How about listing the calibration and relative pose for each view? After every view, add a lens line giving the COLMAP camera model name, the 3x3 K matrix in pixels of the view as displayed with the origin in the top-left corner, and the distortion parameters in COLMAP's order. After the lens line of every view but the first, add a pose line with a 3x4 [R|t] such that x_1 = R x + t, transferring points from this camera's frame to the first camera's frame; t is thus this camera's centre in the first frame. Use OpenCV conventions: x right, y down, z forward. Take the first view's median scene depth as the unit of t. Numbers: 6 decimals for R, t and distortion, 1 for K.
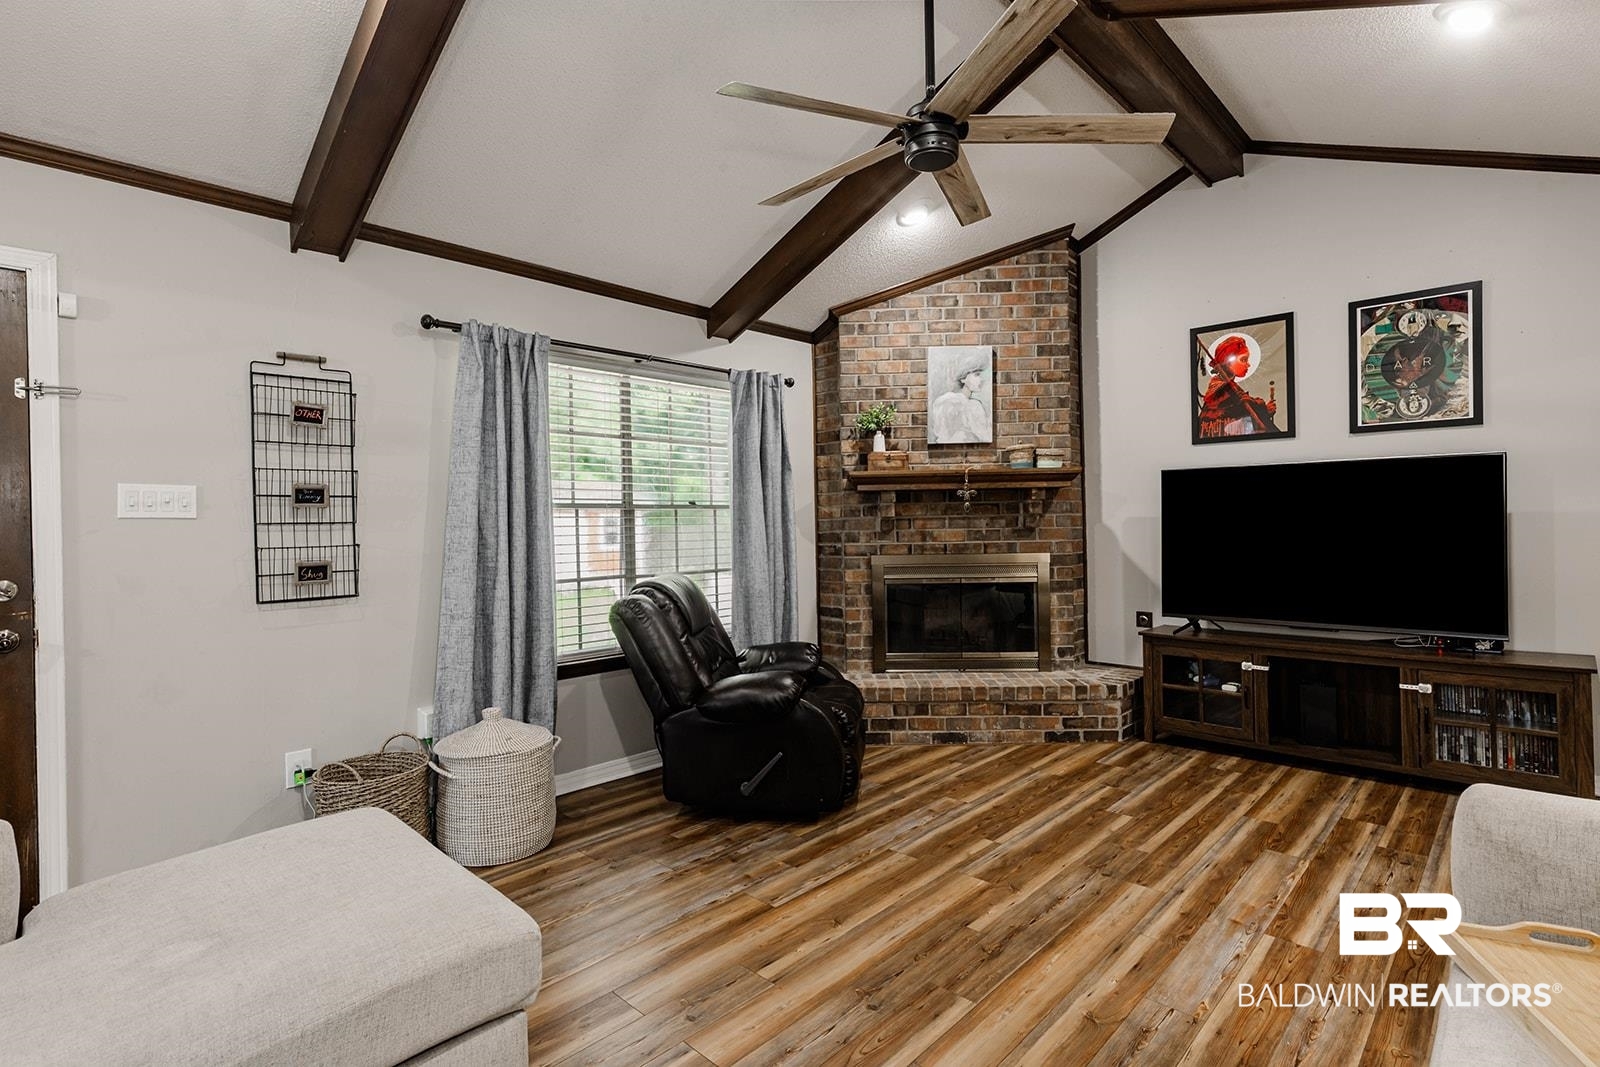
lens RADIAL K [[783.4, 0, 802.3], [0, 783.4, 528.2], [0, 0, 1]] dist [-0.003568, 0.000051]
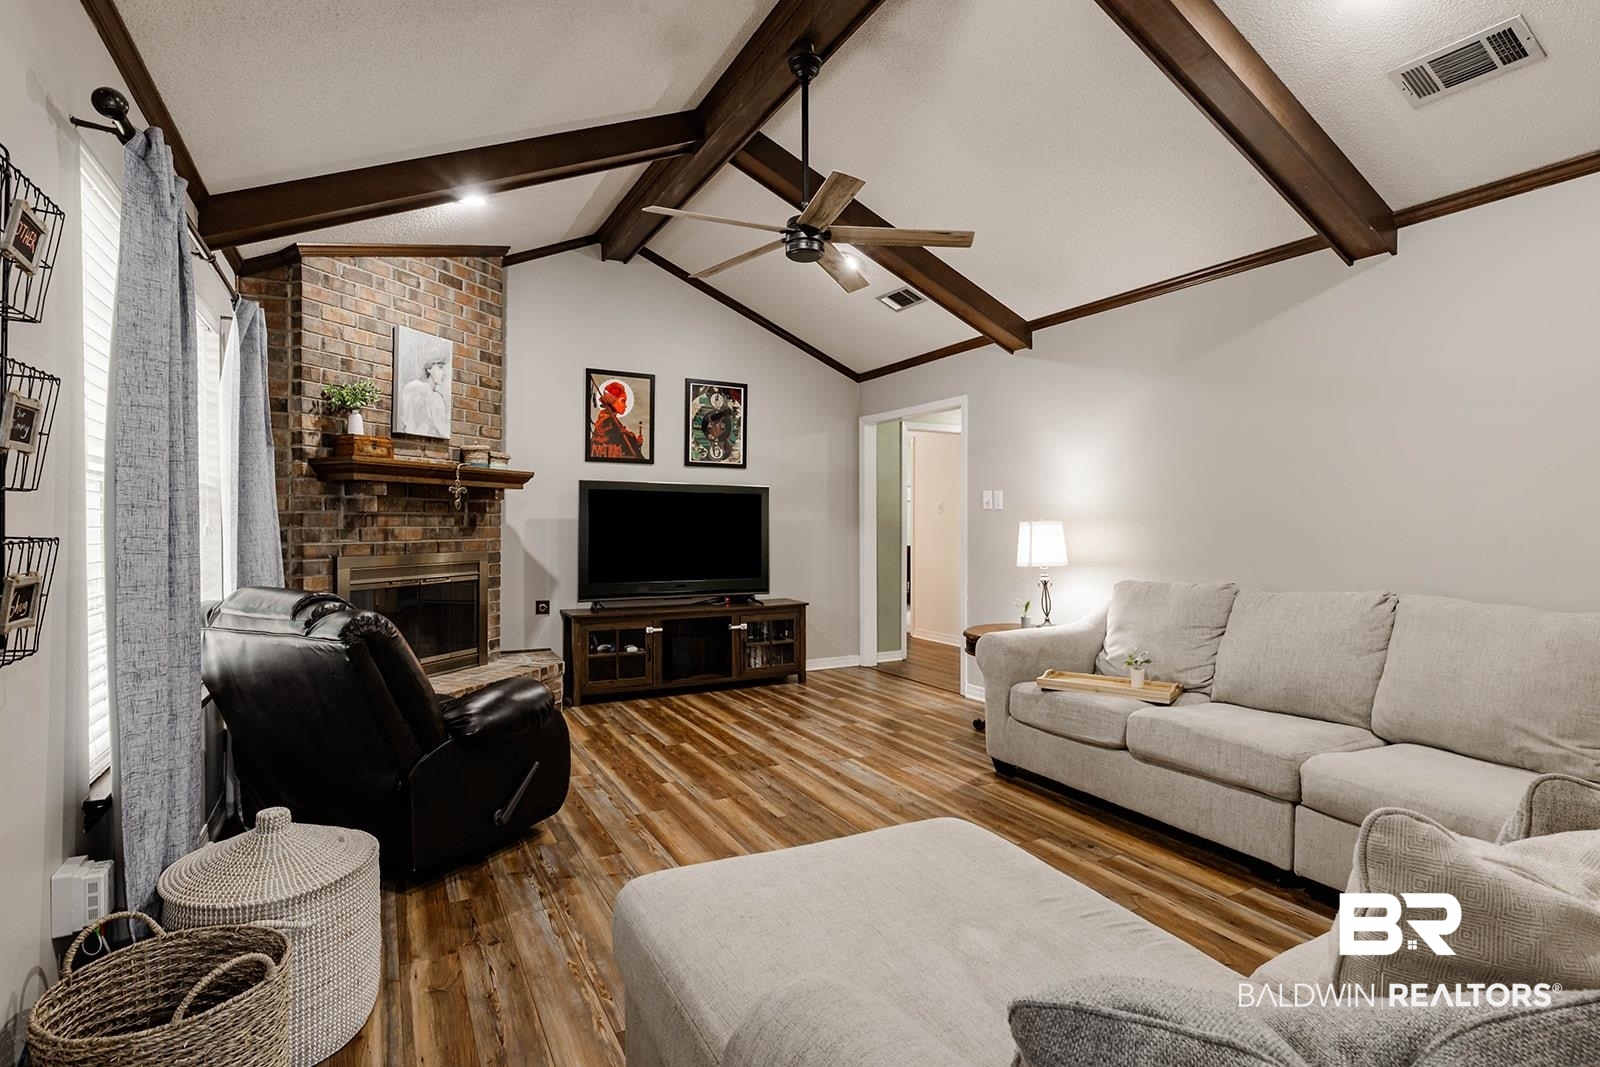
lens RADIAL K [[783.4, 0, 801.0], [0, 783.4, 531.9], [0, 0, 1]] dist [-0.003568, 0.000051]
pose [[0.310846, 0.007512, 0.950431, -0.612924], [-0.002118, 0.999972, -0.007211, 0.014116], [-0.950458, 0.000229, 0.310853, 0.308884]]
